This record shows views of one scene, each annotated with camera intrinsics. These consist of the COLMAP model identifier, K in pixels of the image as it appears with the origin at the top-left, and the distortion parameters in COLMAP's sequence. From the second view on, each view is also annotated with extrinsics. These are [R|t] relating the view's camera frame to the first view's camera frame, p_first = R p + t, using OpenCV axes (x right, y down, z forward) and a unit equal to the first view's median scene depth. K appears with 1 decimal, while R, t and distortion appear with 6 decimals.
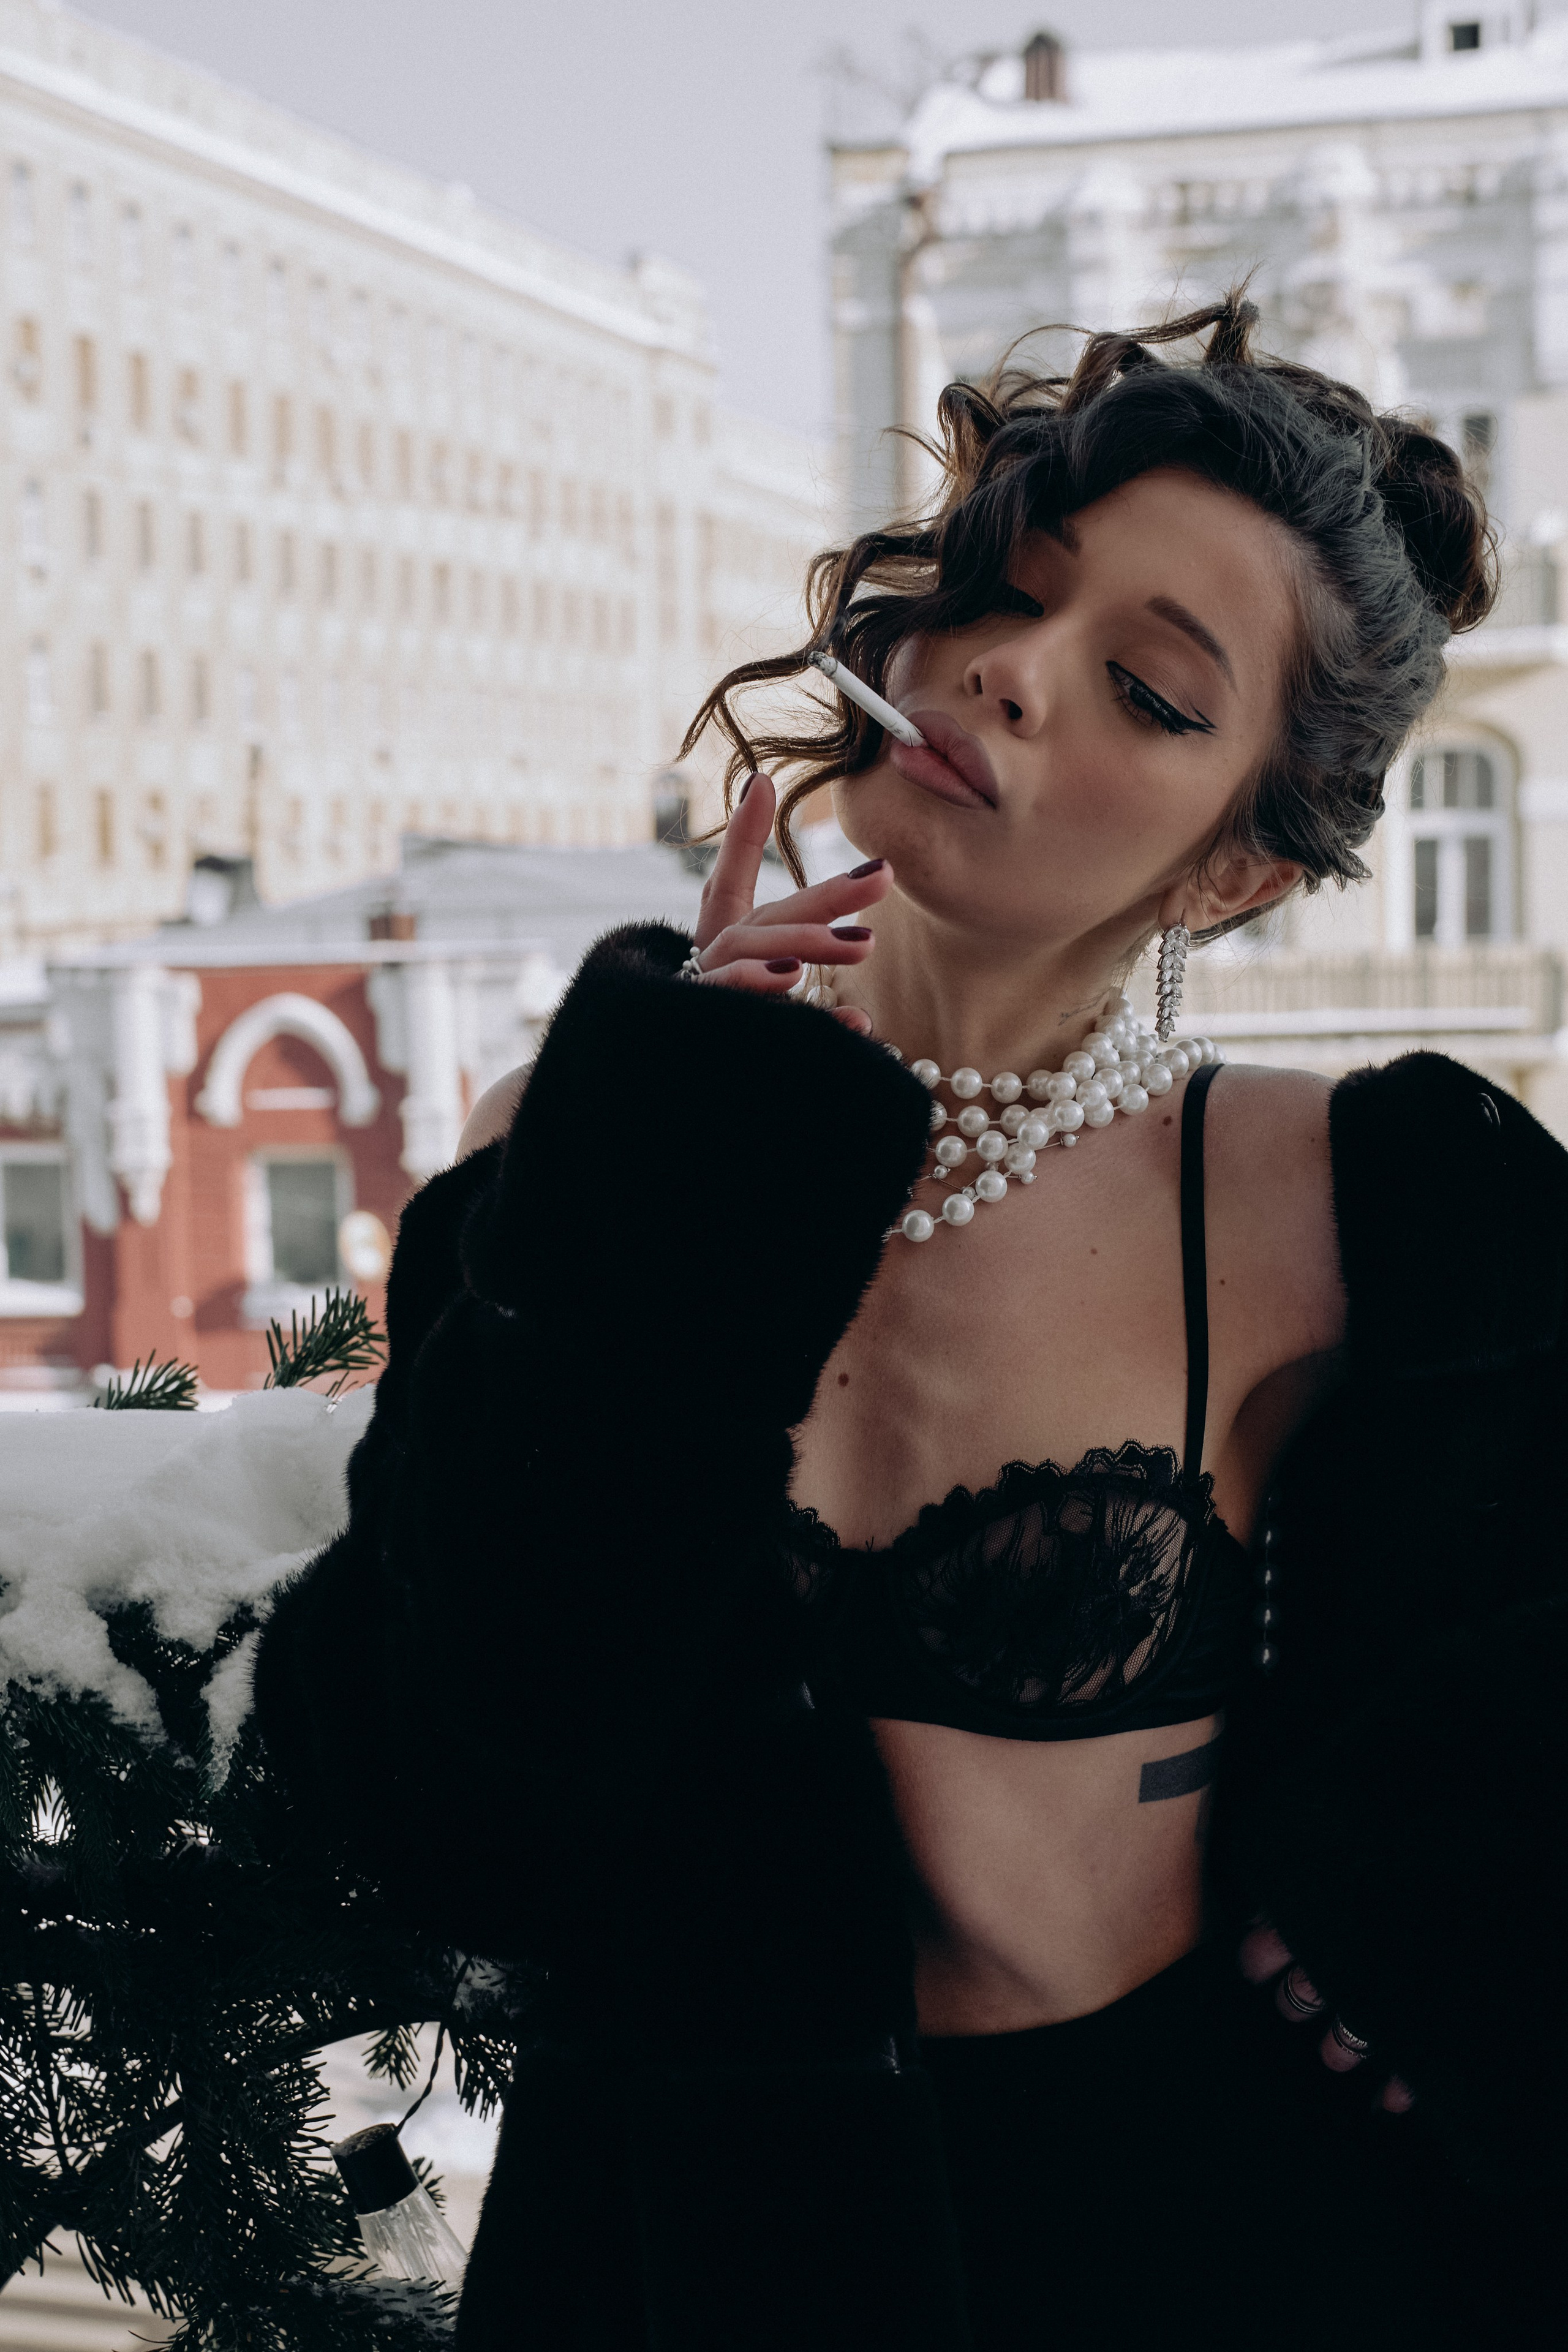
lens RADIAL K [[4323.2, 0, 784.0], [0, 4323.2, 1176.0], [0, 0, 1]] dist [0.033998, 0.328411]
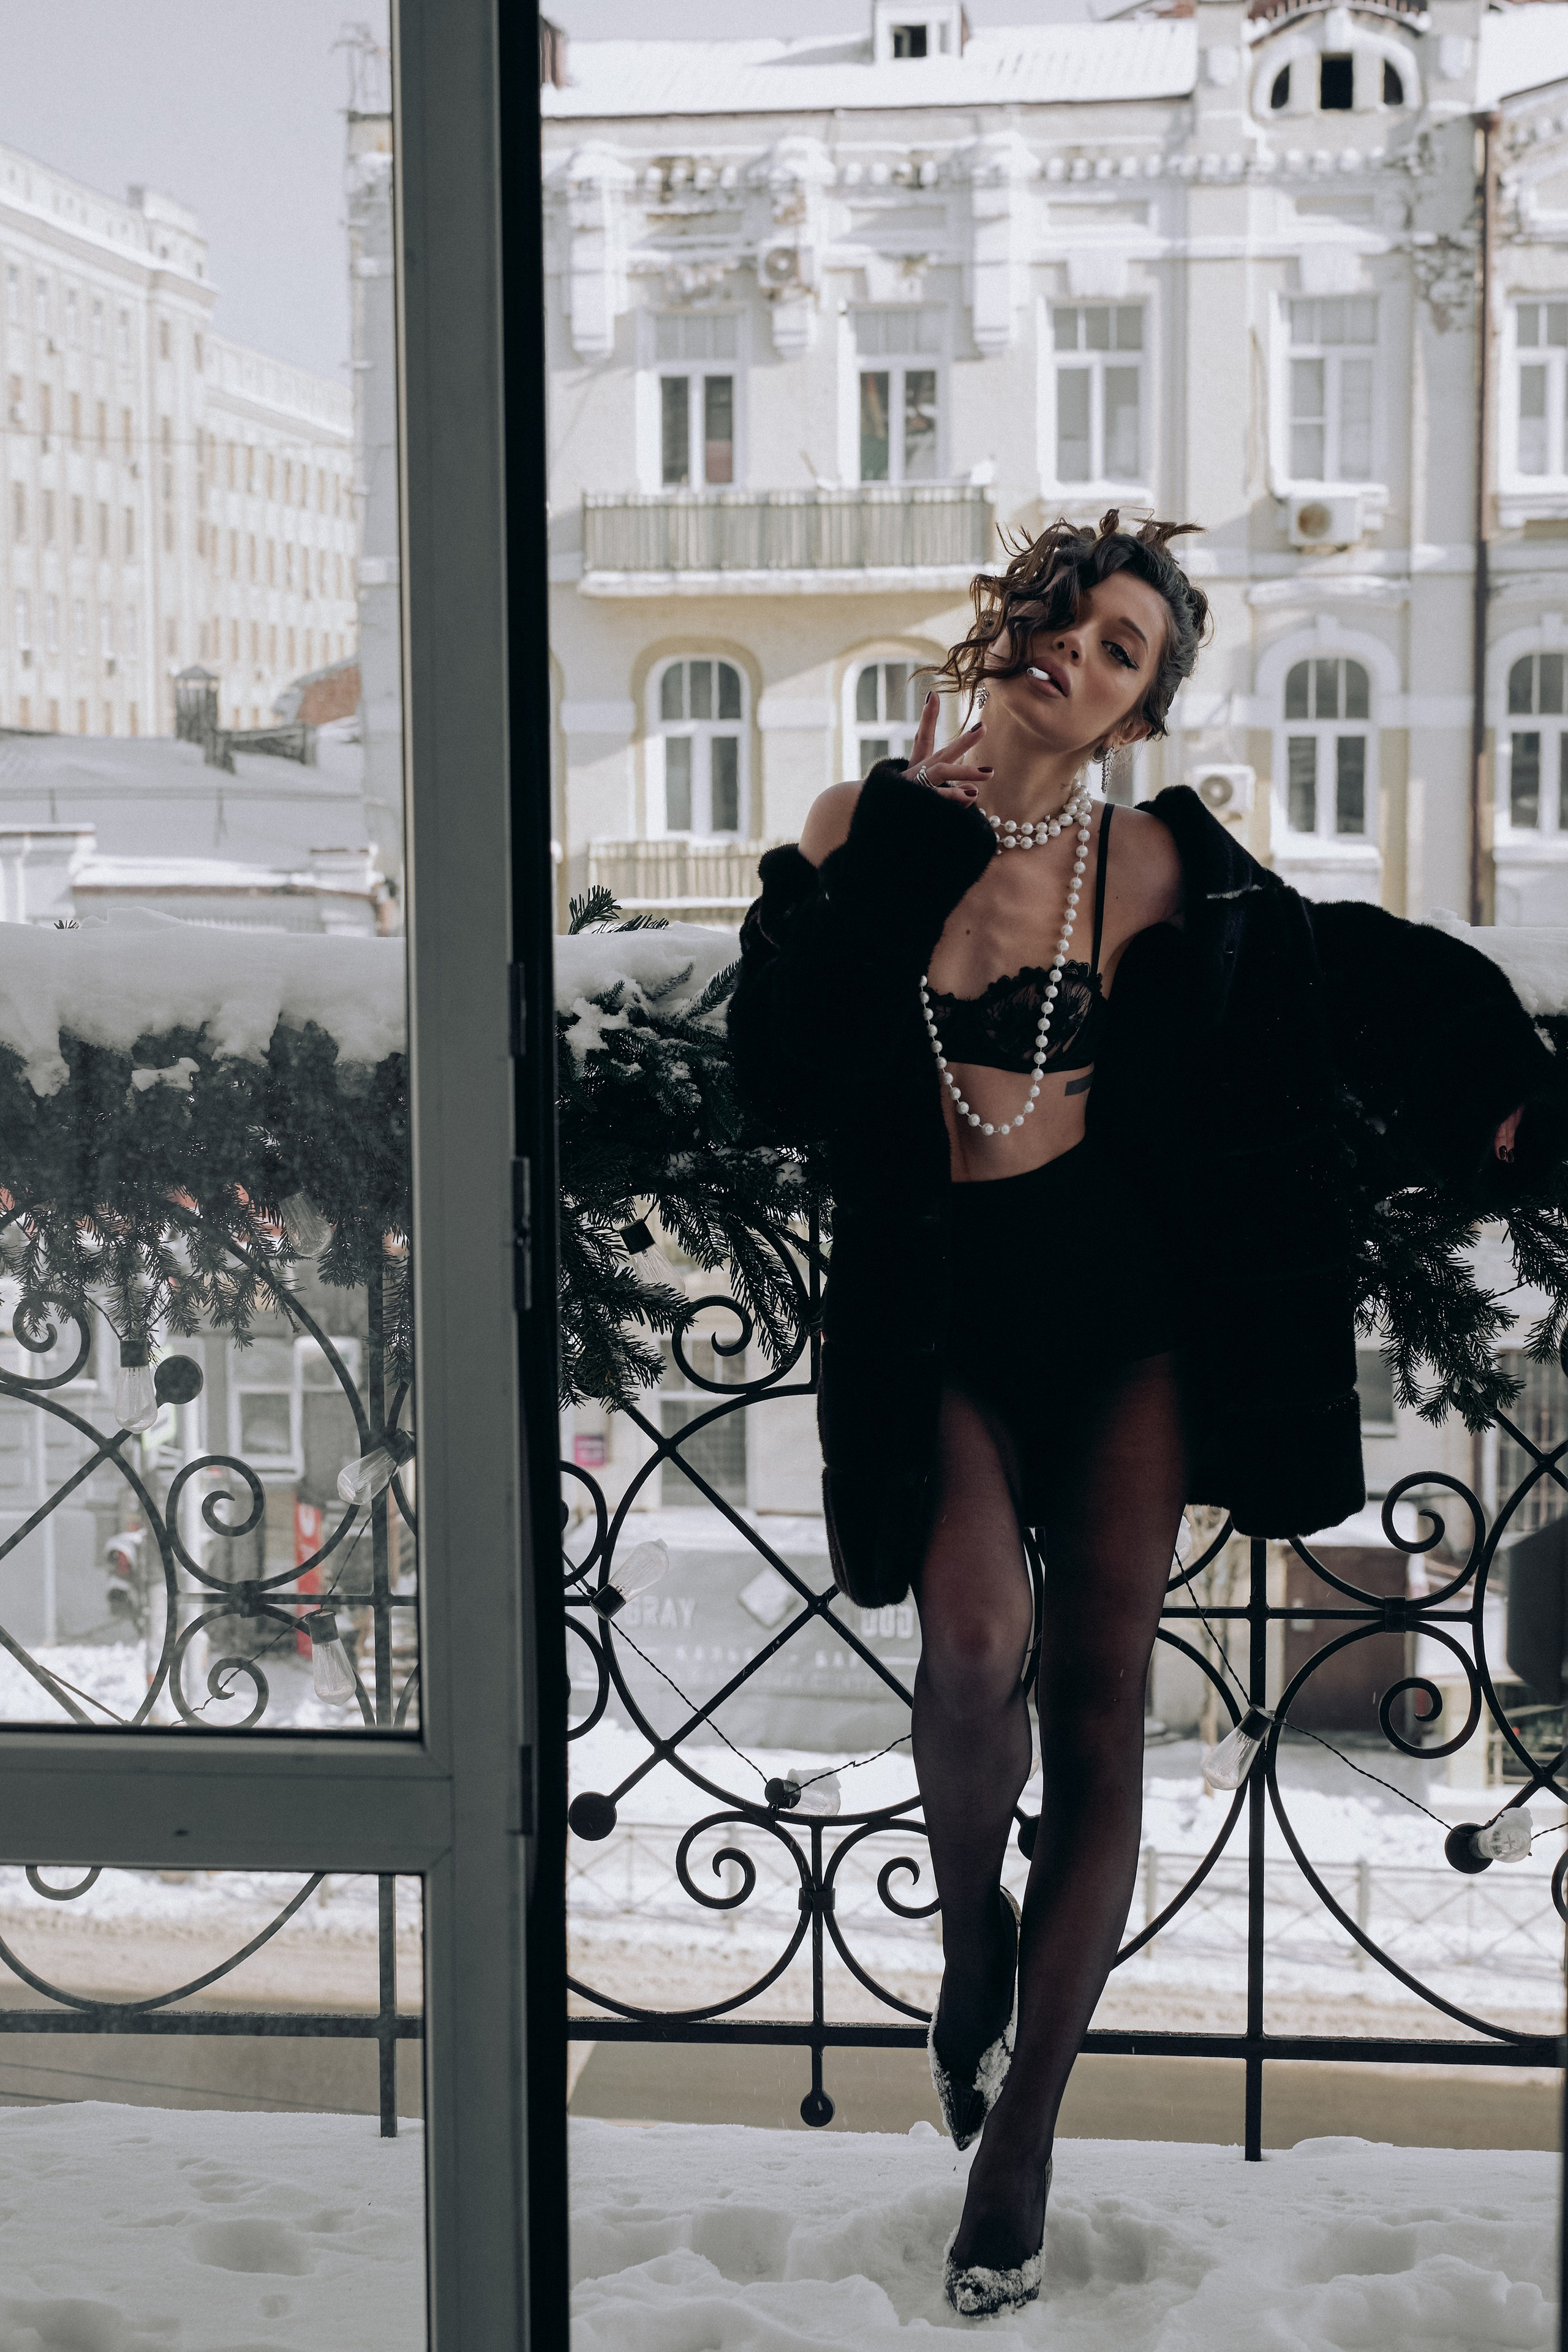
lens RADIAL K [[4205.8, 0, 784.0], [0, 4205.8, 1176.0], [0, 0, 1]] dist [0.039081, 0.171694]
pose [[0.990007, 0.005898, 0.140894, -0.030722], [-0.009288, 0.999683, 0.023419, 0.009690], [-0.140711, -0.024494, 0.989748, -0.097892]]
